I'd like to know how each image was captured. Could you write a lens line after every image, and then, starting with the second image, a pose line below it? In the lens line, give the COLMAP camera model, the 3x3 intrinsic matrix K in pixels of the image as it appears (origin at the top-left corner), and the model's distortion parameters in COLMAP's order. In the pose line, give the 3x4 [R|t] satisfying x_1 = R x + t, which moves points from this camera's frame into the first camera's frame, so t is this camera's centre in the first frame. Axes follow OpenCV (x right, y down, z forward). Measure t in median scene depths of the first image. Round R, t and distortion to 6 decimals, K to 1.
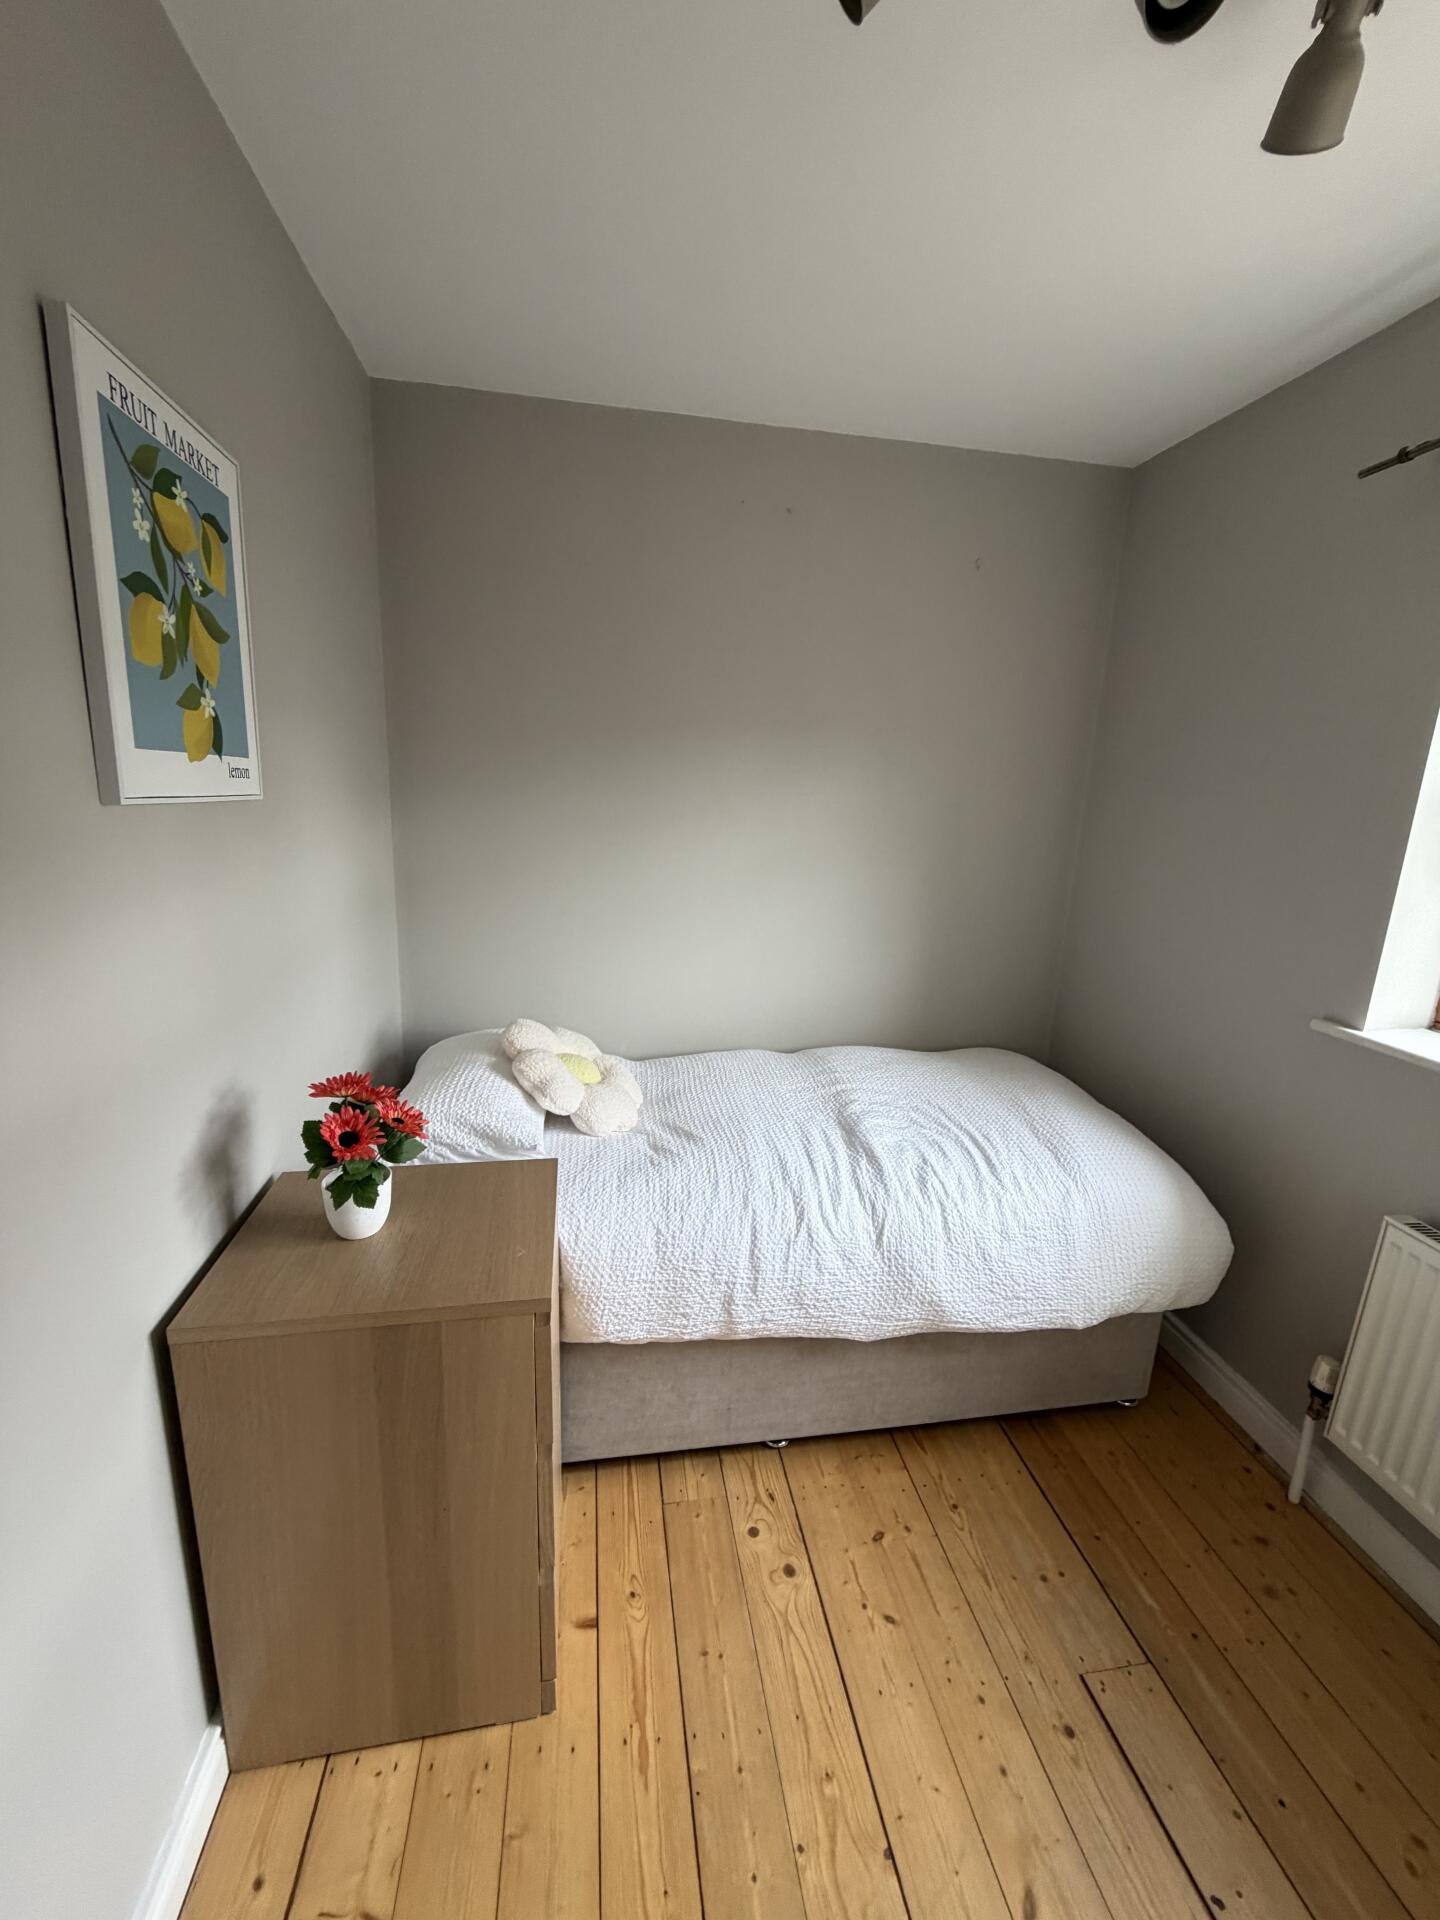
lens RADIAL K [[759.4, 0, 717.3], [0, 759.4, 958.8], [0, 0, 1]] dist [0.000504, 0.000061]
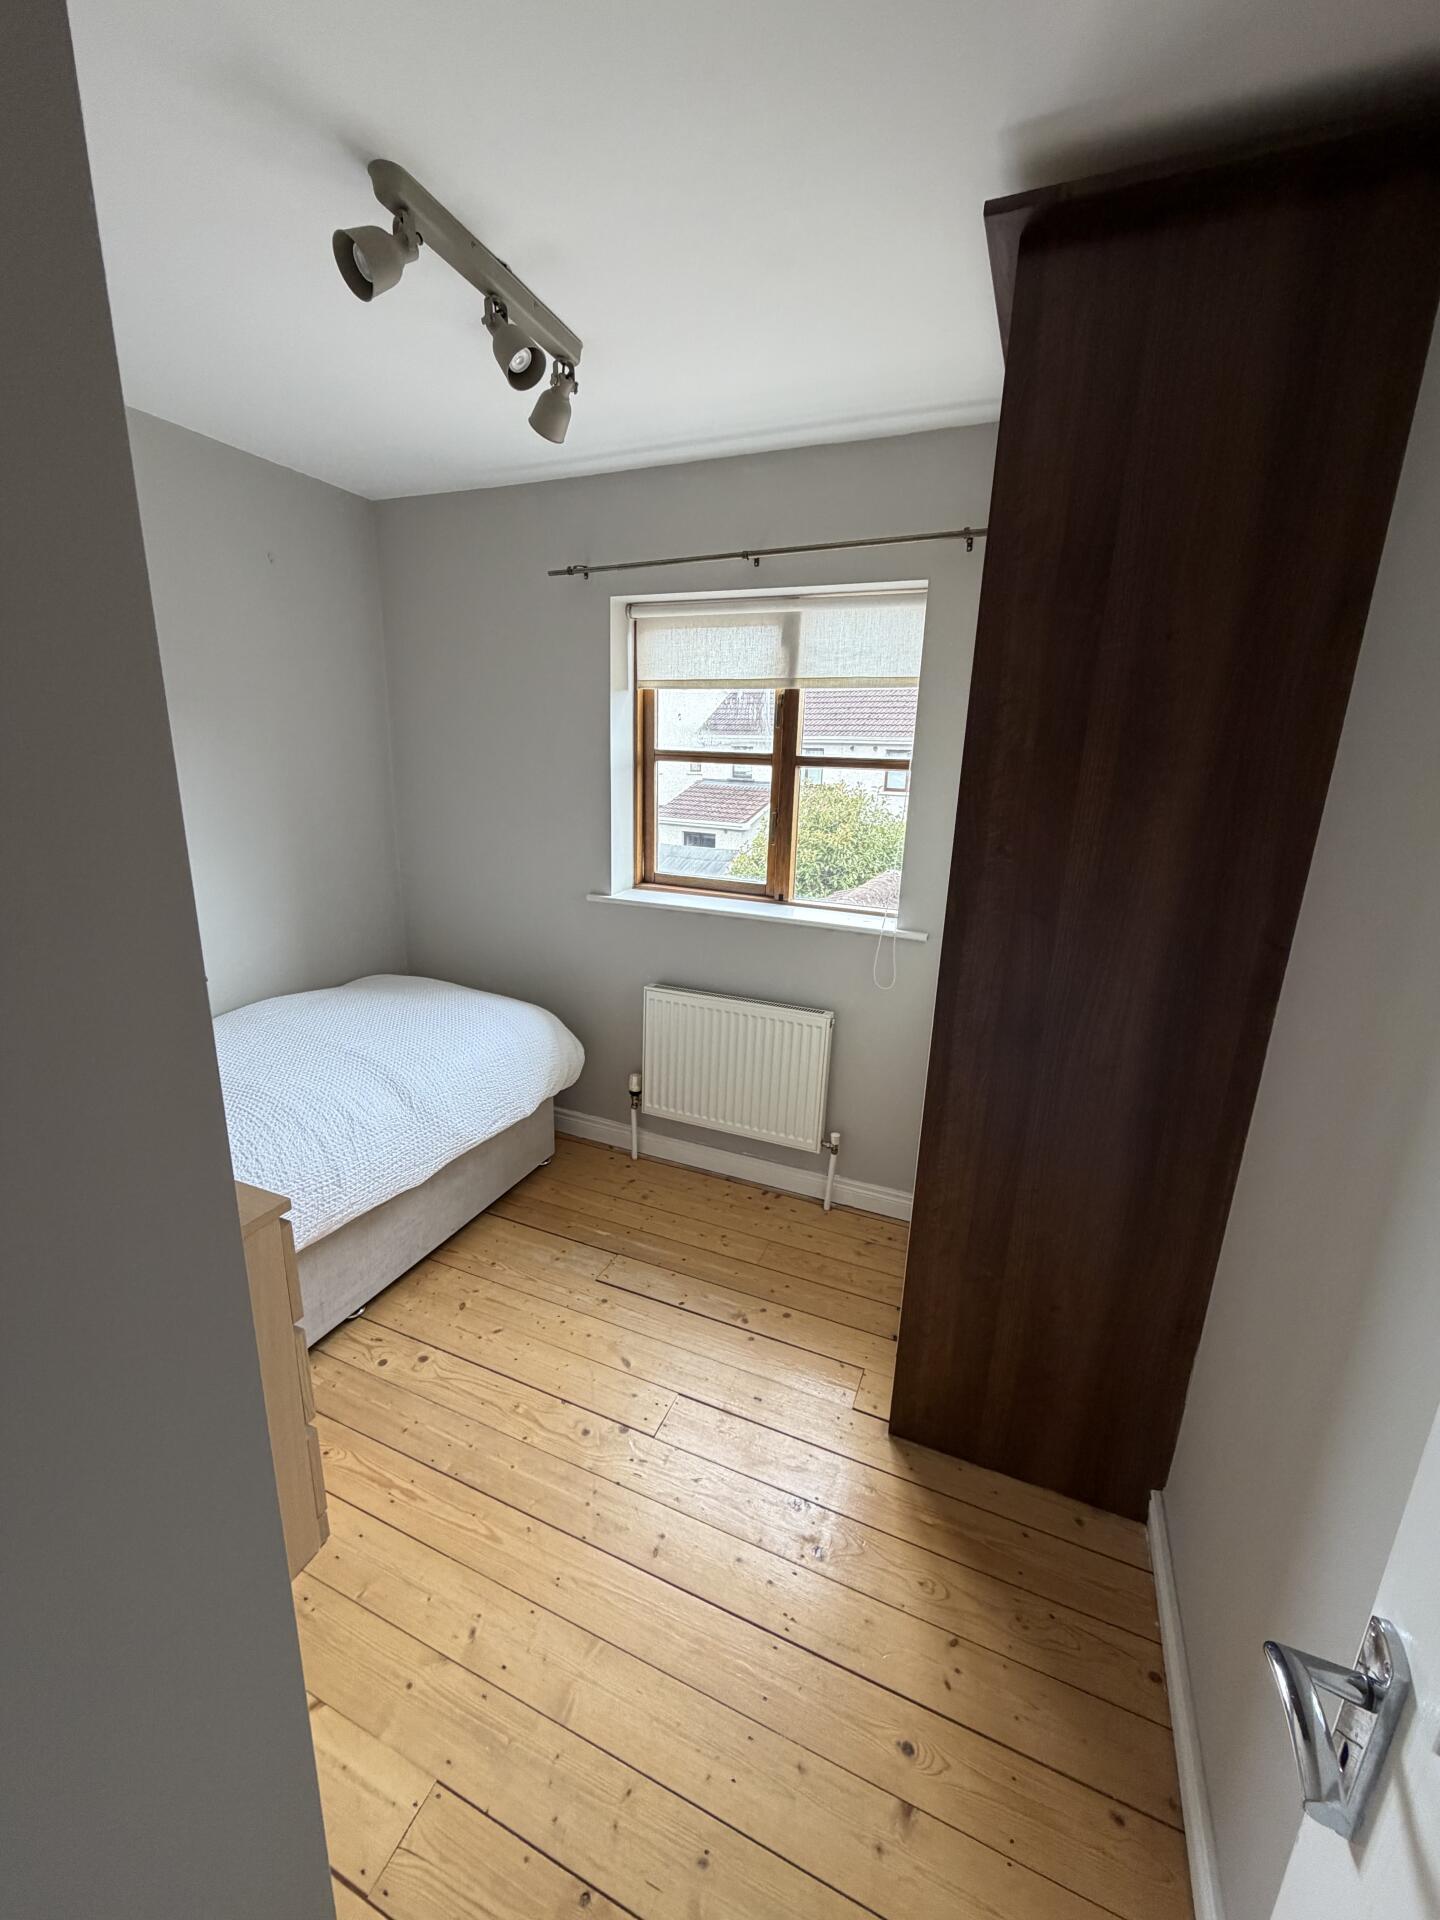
lens RADIAL K [[759.4, 0, 722.4], [0, 759.4, 959.5], [0, 0, 1]] dist [0.000504, 0.000061]
pose [[0.531082, -0.240054, 0.812604, -0.568012], [0.174179, 0.969476, 0.172561, -0.025586], [-0.829225, 0.049895, 0.556684, -0.237864]]
